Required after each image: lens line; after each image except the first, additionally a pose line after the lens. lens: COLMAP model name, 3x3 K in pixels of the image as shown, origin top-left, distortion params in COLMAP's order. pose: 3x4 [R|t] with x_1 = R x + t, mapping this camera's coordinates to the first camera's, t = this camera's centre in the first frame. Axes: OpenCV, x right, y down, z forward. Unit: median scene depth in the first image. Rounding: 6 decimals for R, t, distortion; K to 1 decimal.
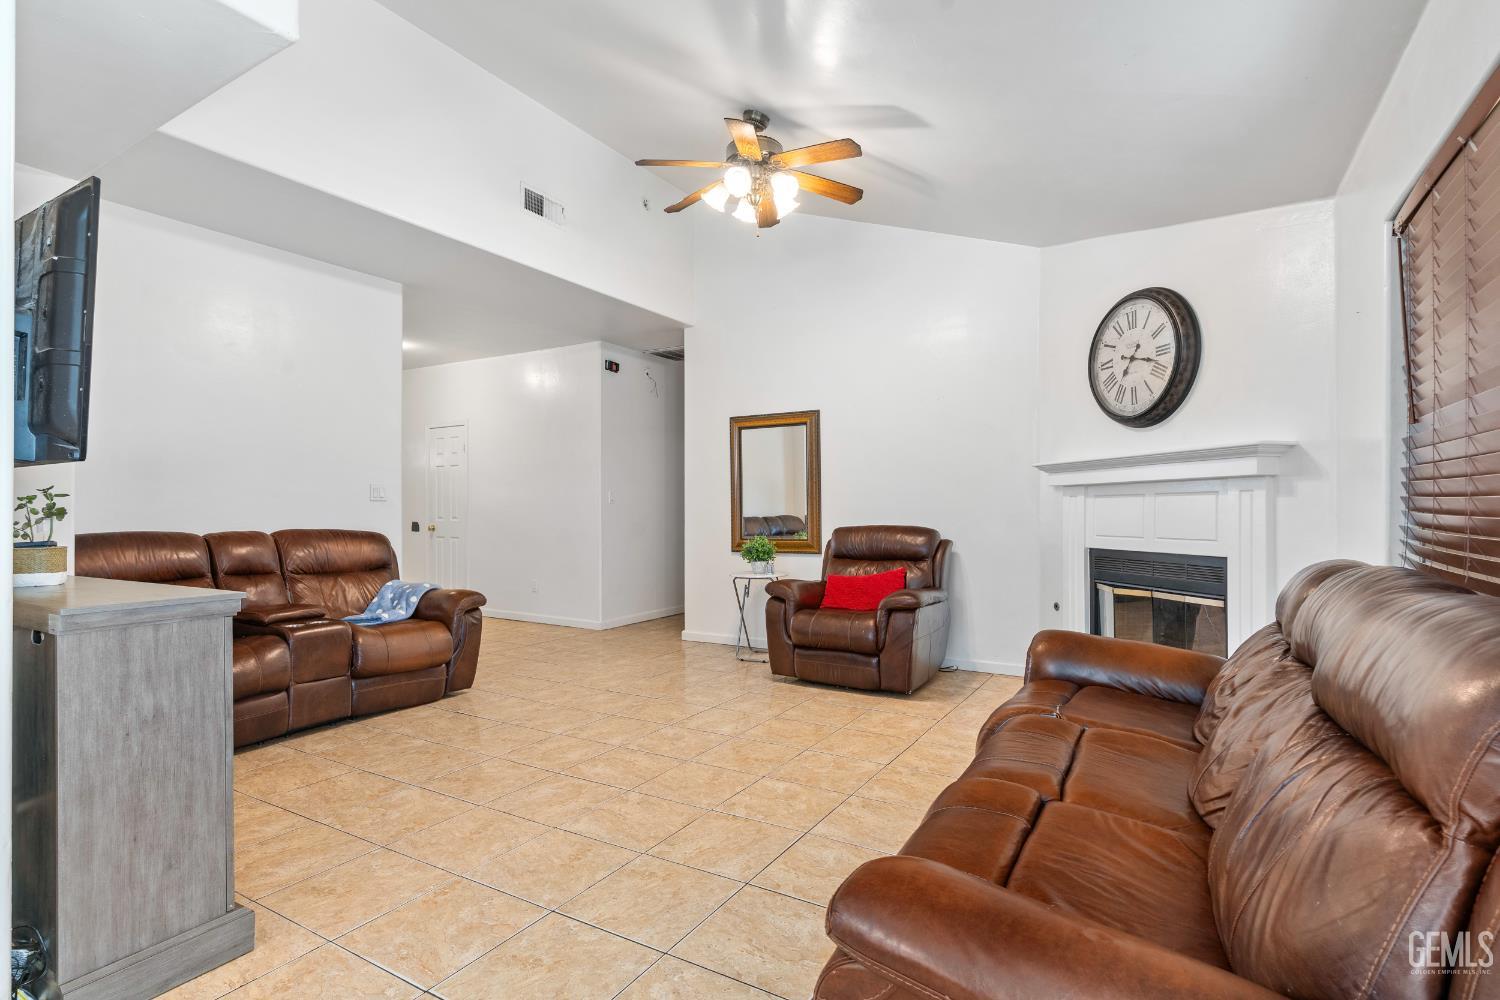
lens RADIAL K [[734.7, 0, 754.9], [0, 734.7, 507.2], [0, 0, 1]] dist [-0.001489, -0.000464]
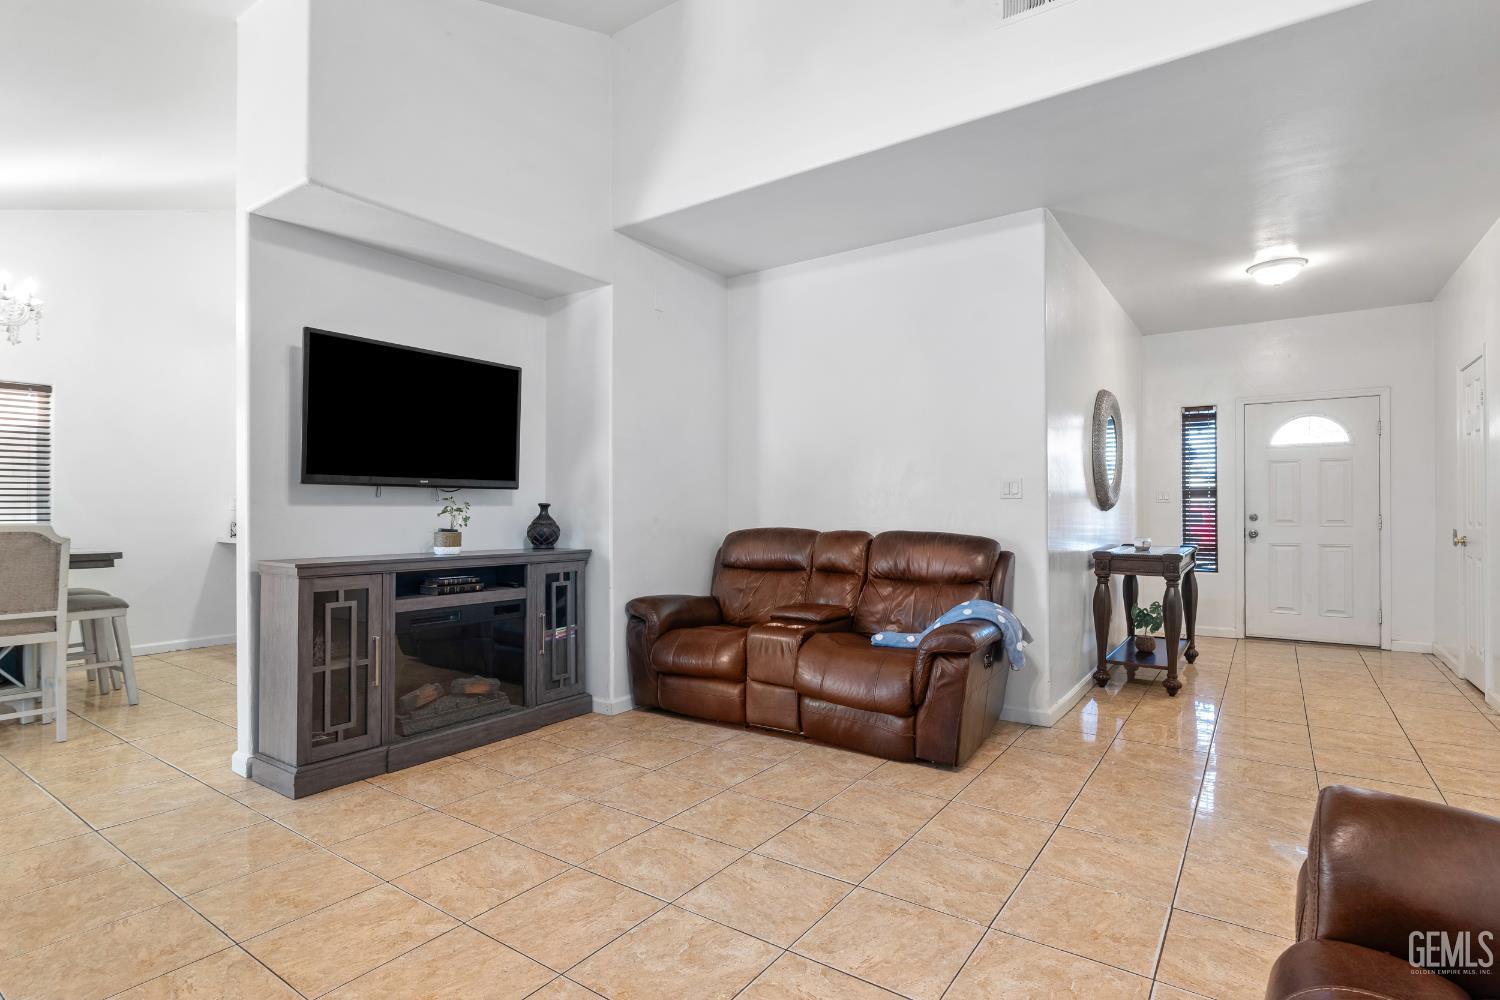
lens RADIAL K [[734.7, 0, 754.9], [0, 734.7, 507.2], [0, 0, 1]] dist [-0.001489, -0.000464]
pose [[-0.073002, -0.002527, -0.997329, 0.417528], [0.004581, 0.999985, -0.002869, 0.001601], [0.997321, -0.004779, -0.072989, 1.122805]]
